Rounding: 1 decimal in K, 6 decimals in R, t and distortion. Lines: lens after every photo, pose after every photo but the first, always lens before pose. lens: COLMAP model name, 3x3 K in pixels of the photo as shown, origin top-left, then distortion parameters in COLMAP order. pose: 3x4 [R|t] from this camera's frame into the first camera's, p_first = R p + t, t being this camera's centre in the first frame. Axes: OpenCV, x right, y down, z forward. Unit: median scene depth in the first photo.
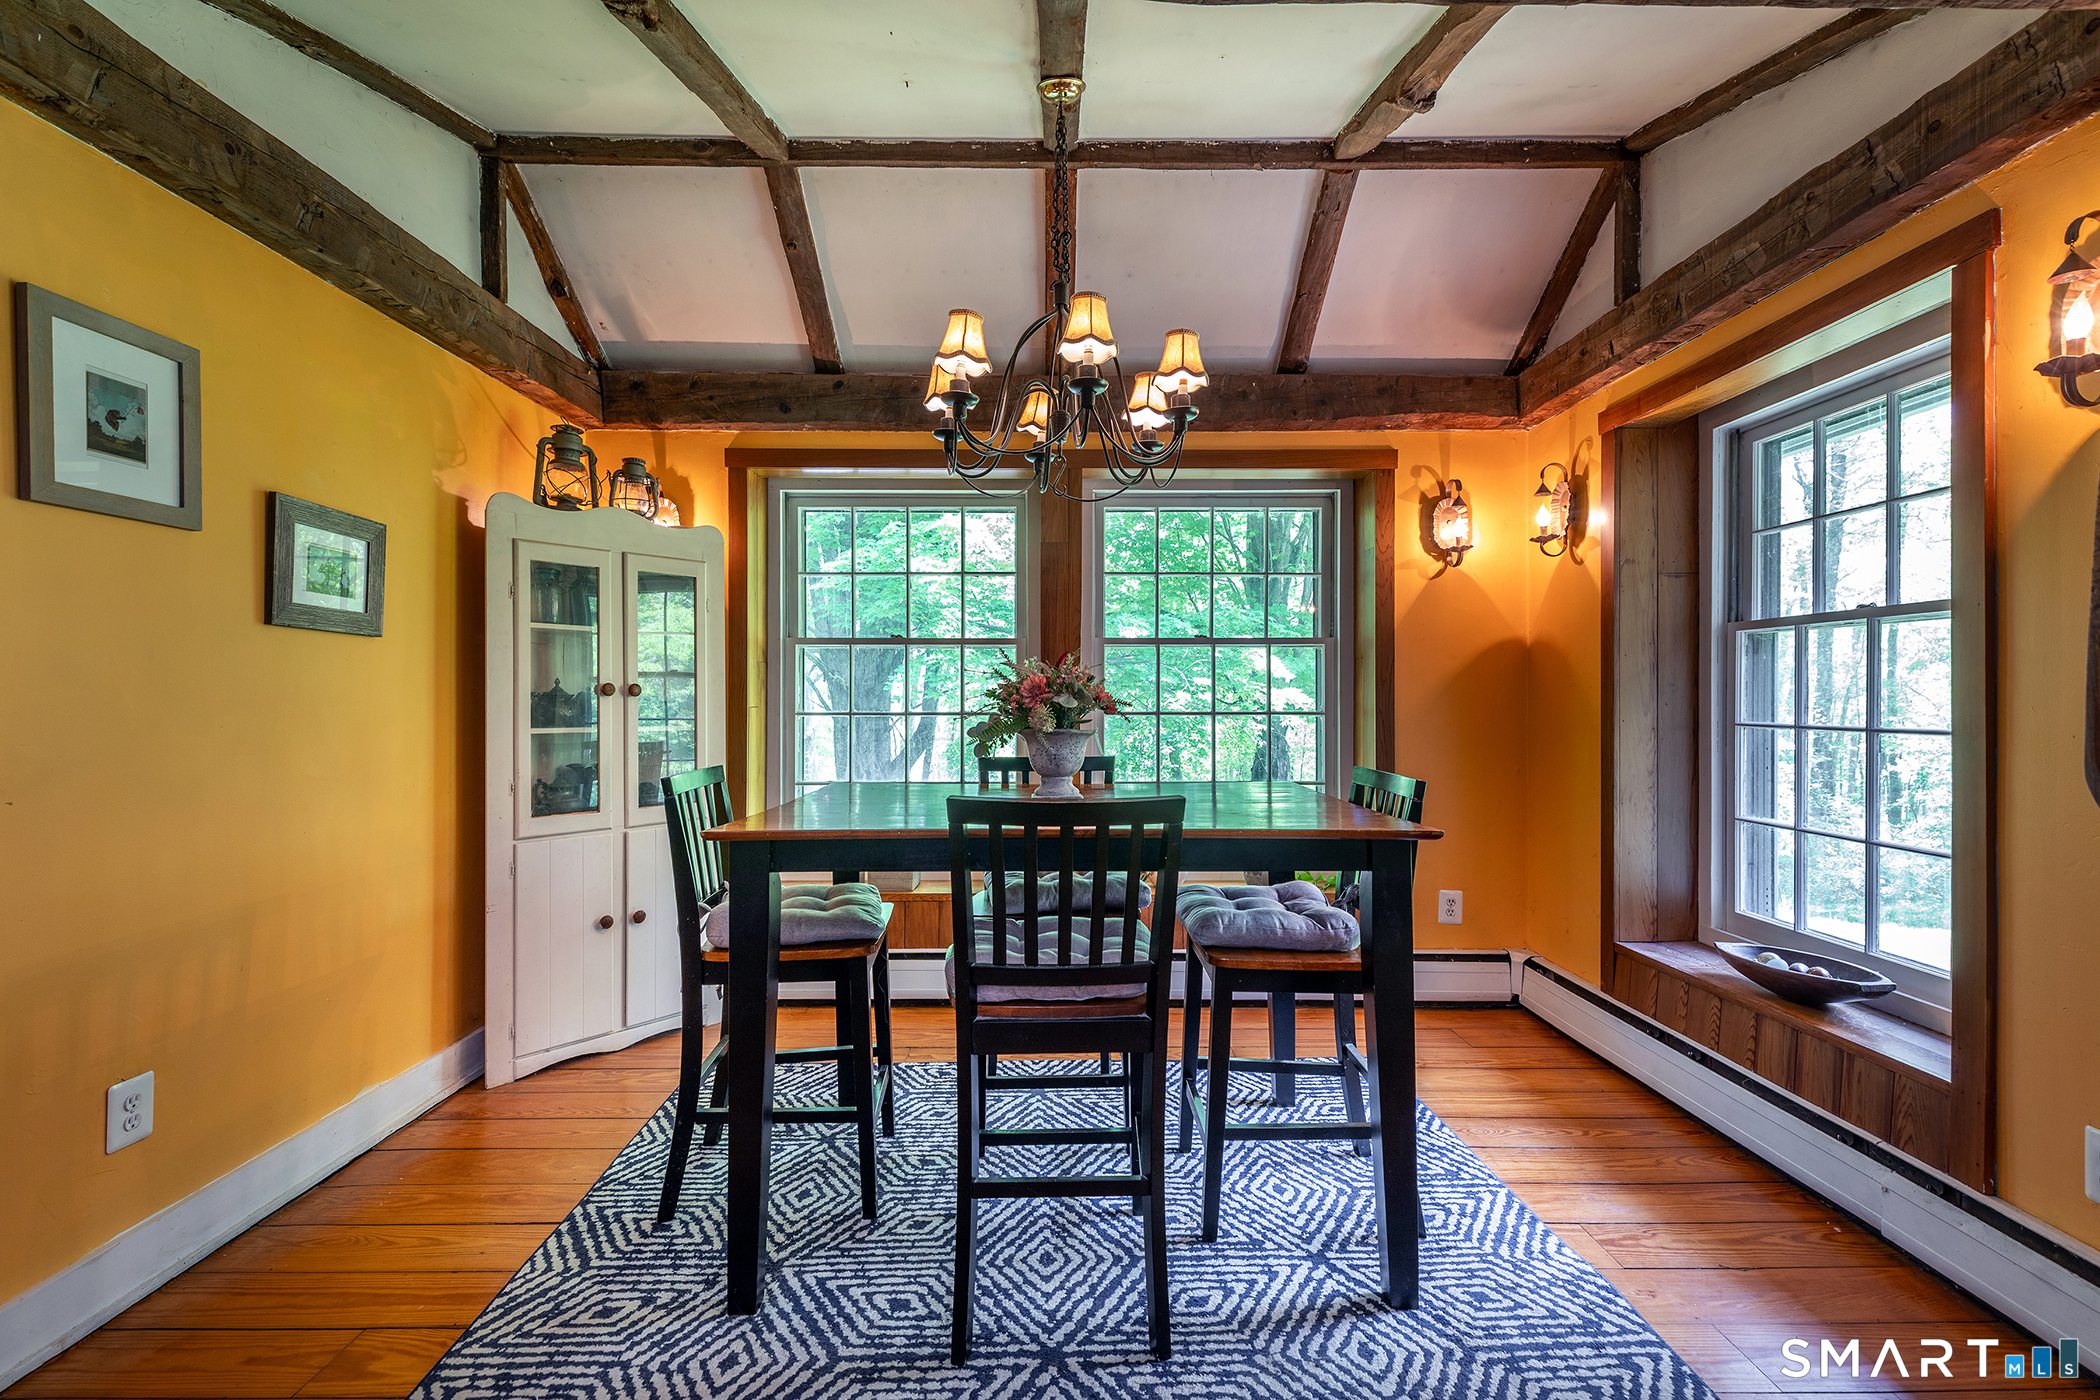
lens RADIAL K [[931.3, 0, 1081.5], [0, 931.3, 700.1], [0, 0, 1]] dist [0.025635, -0.010611]
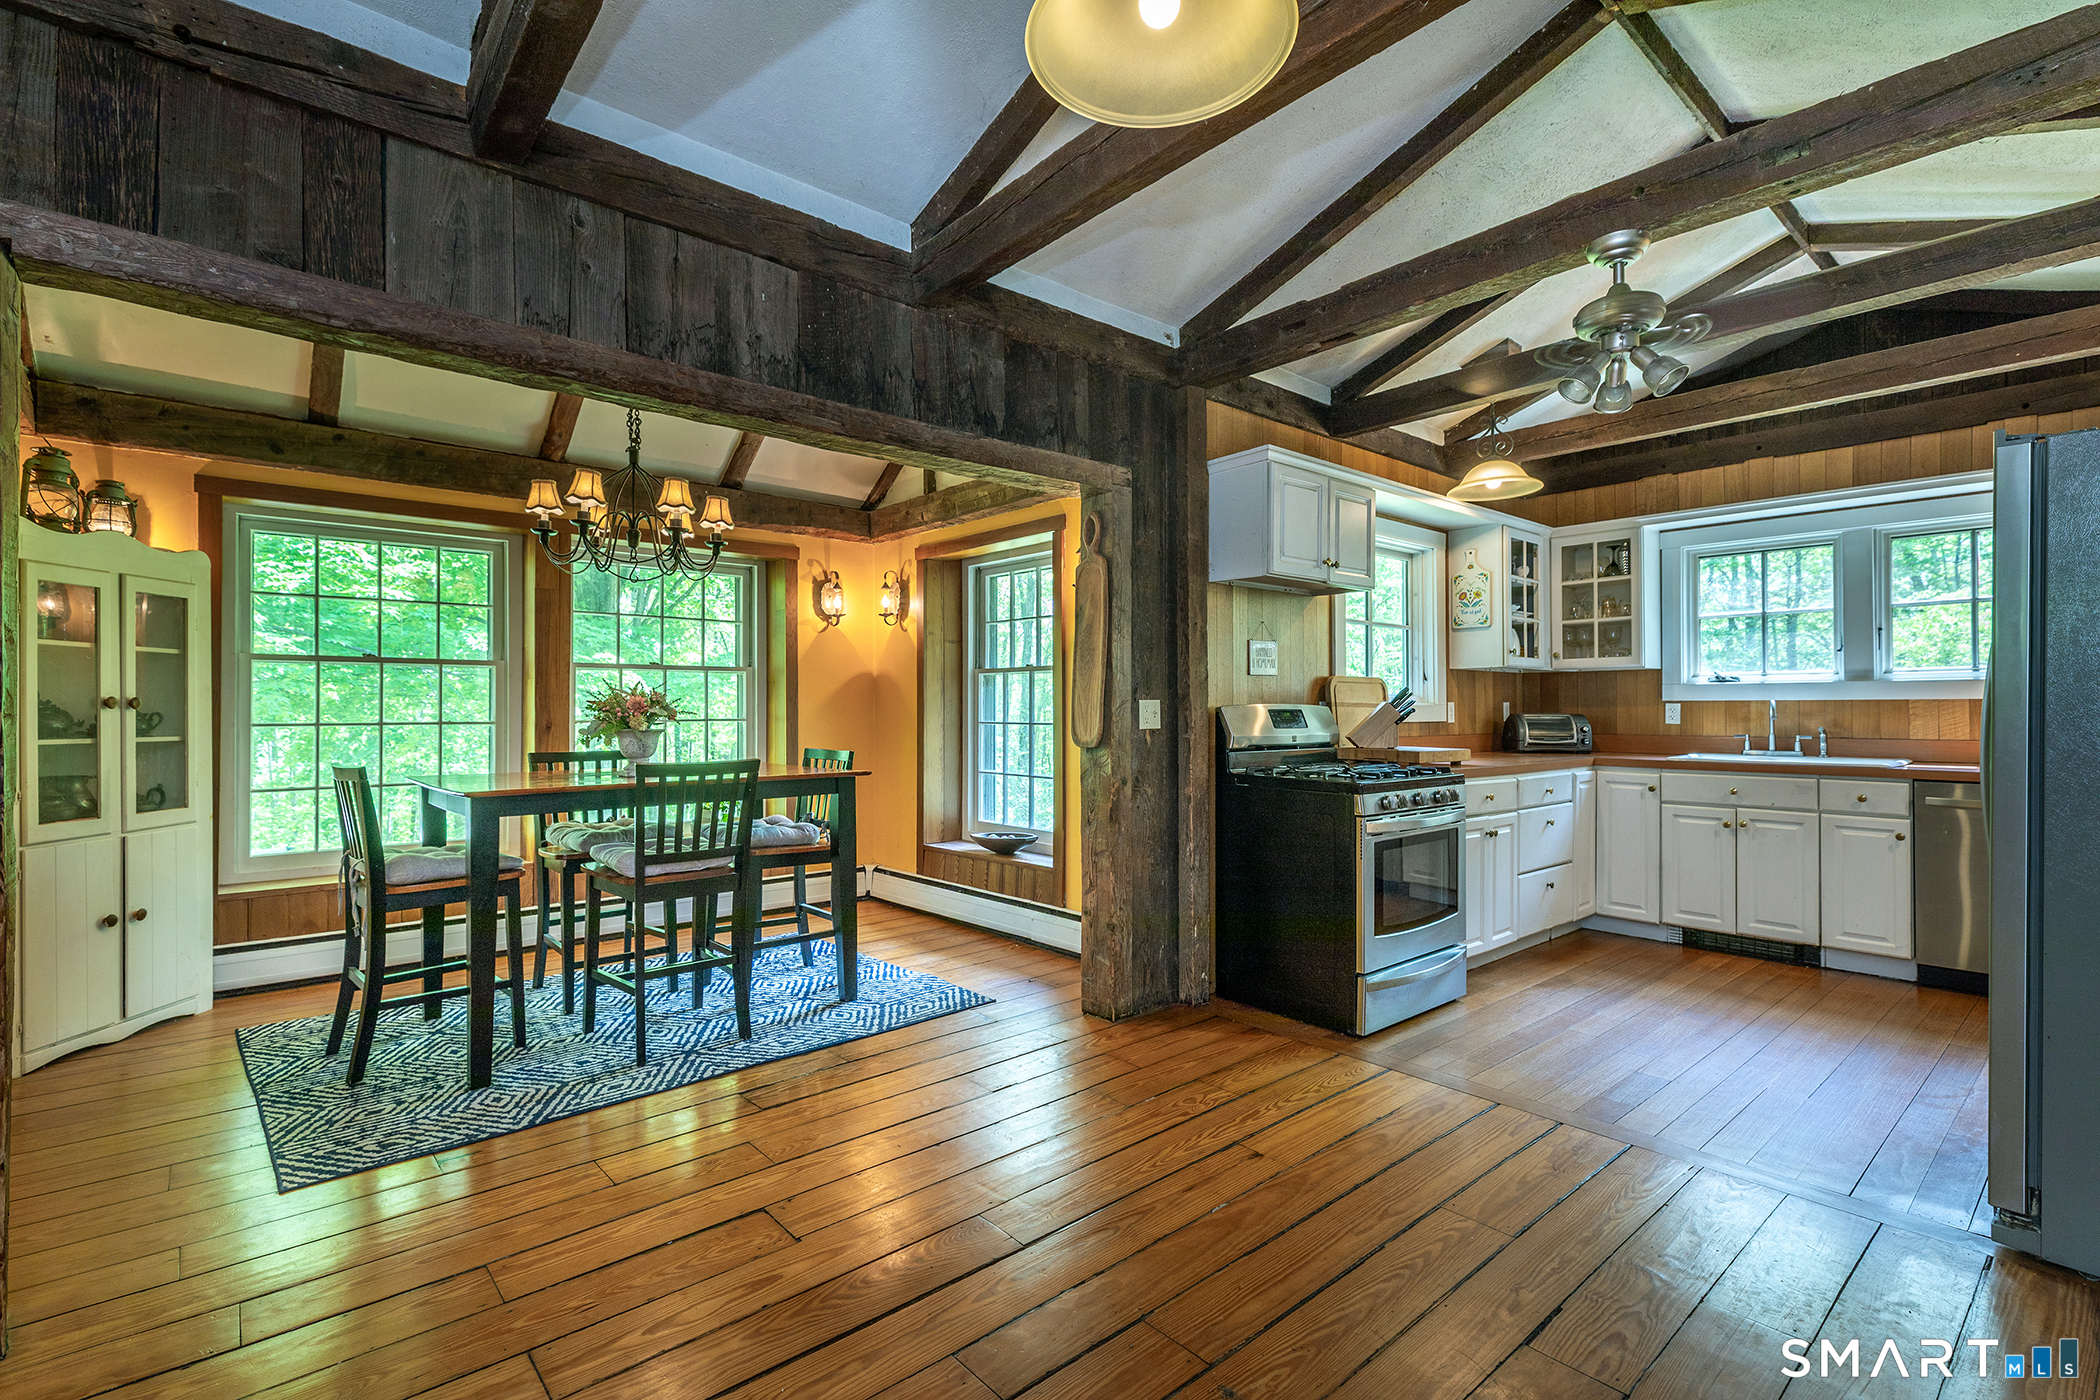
lens RADIAL K [[922.8, 0, 1055.5], [0, 922.8, 705.9], [0, 0, 1]] dist [0.023900, -0.000506]
pose [[0.767230, 0.000254, 0.641373, -0.384846], [0.001928, 0.999994, -0.002703, -0.002815], [-0.641370, 0.003311, 0.767225, -0.534676]]
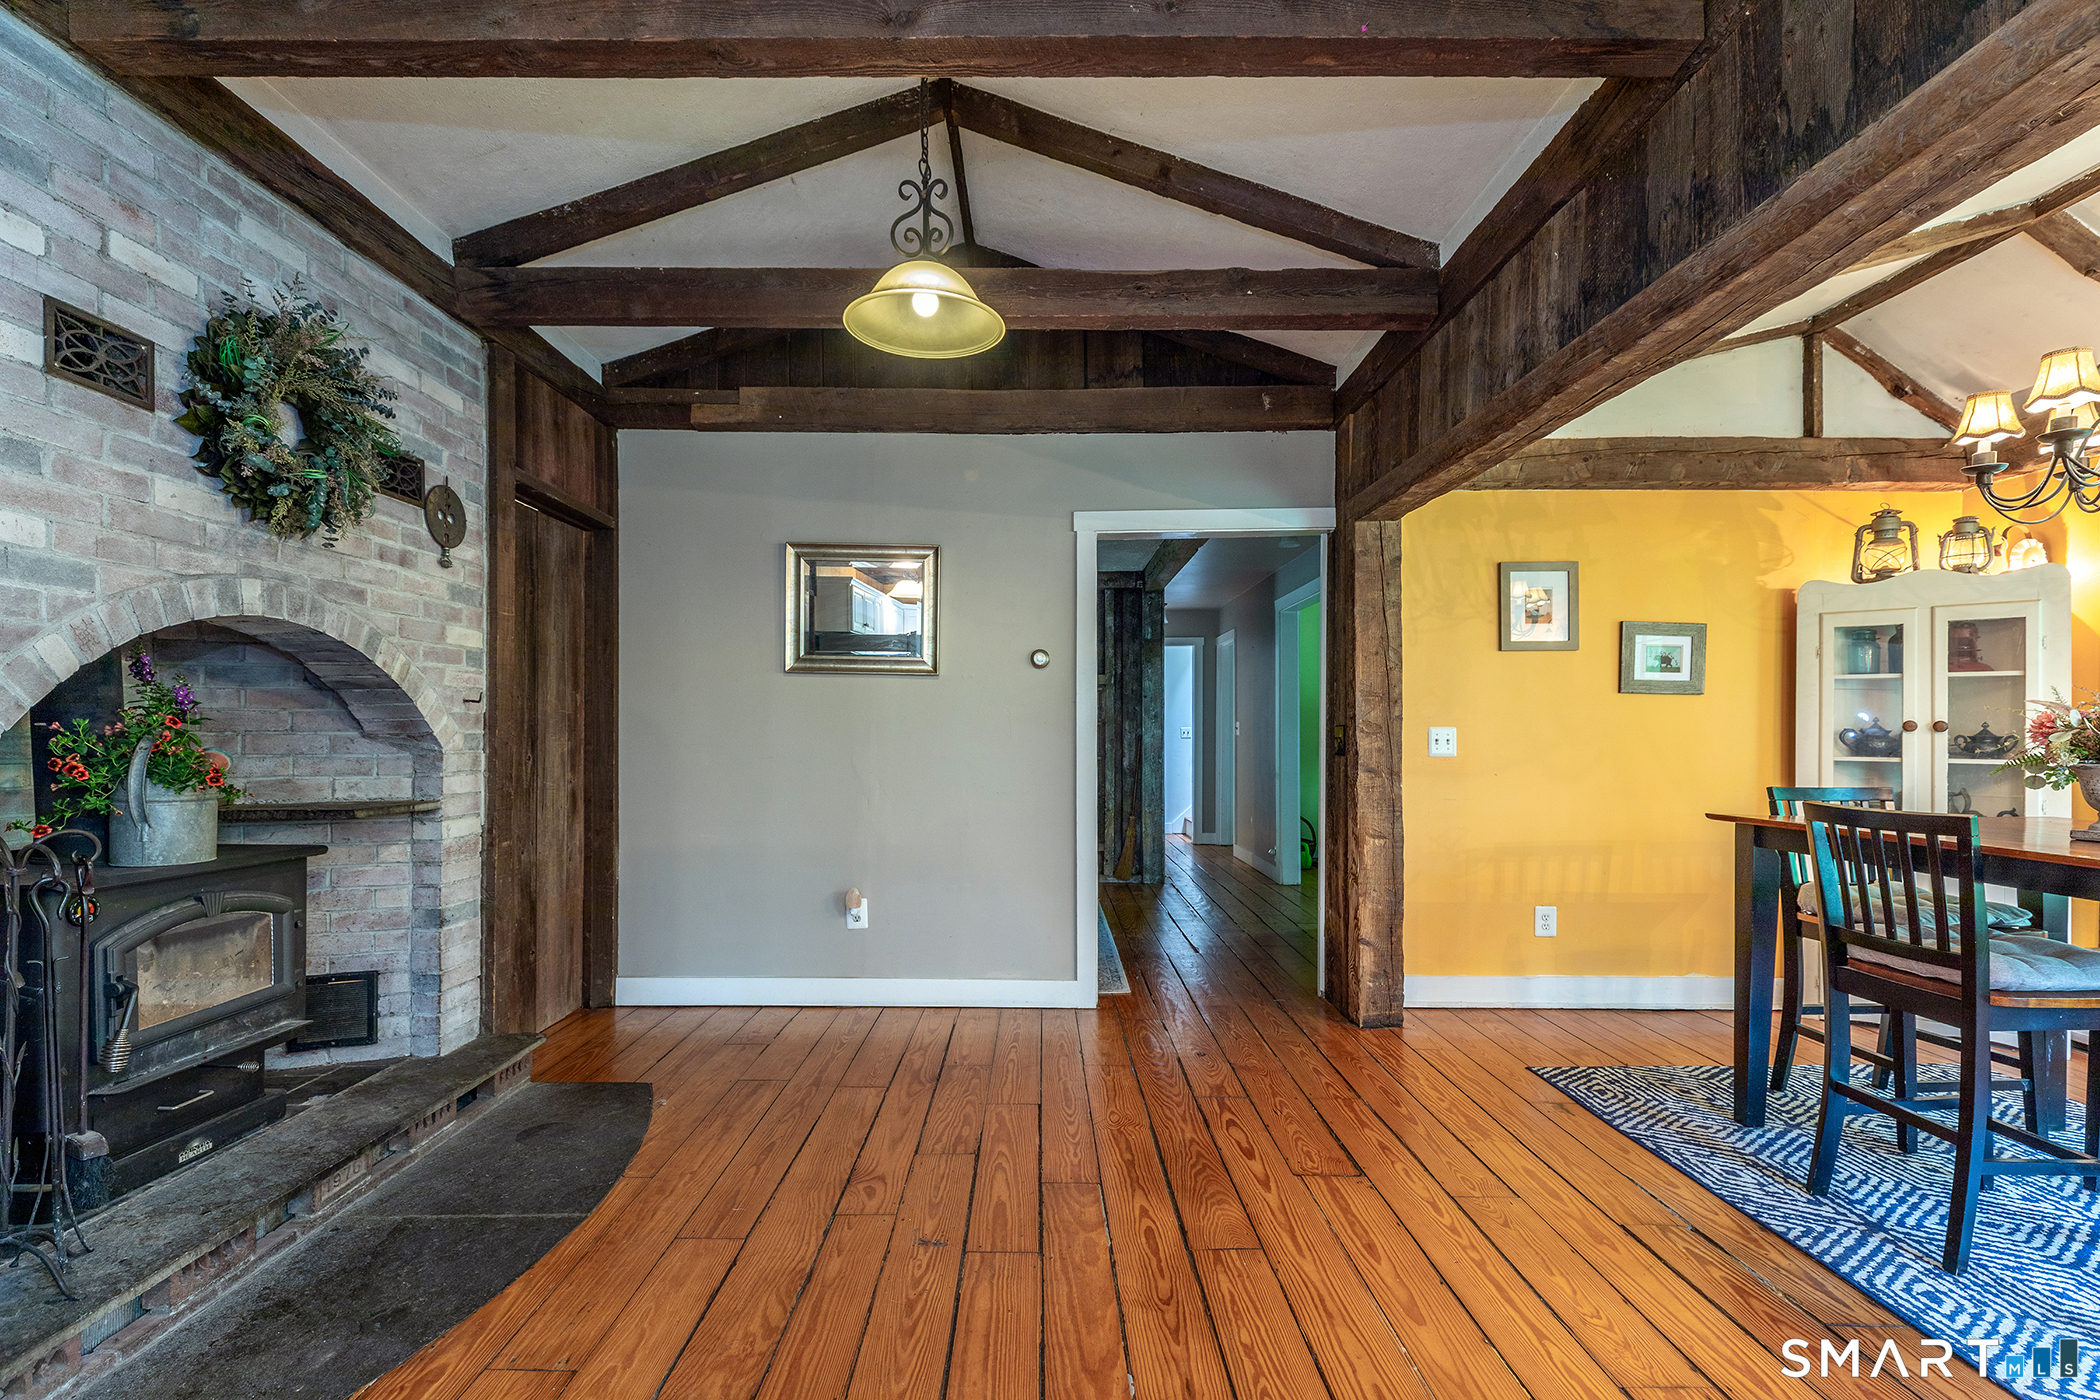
lens RADIAL K [[976.8, 0, 1018.7], [0, 976.8, 728.4], [0, 0, 1]] dist [0.001322, -0.000086]
pose [[-0.015807, -0.001443, -0.999874, 0.781515], [-0.006015, 0.999981, -0.001349, 0.000231], [0.999857, 0.005993, -0.015815, -0.111913]]
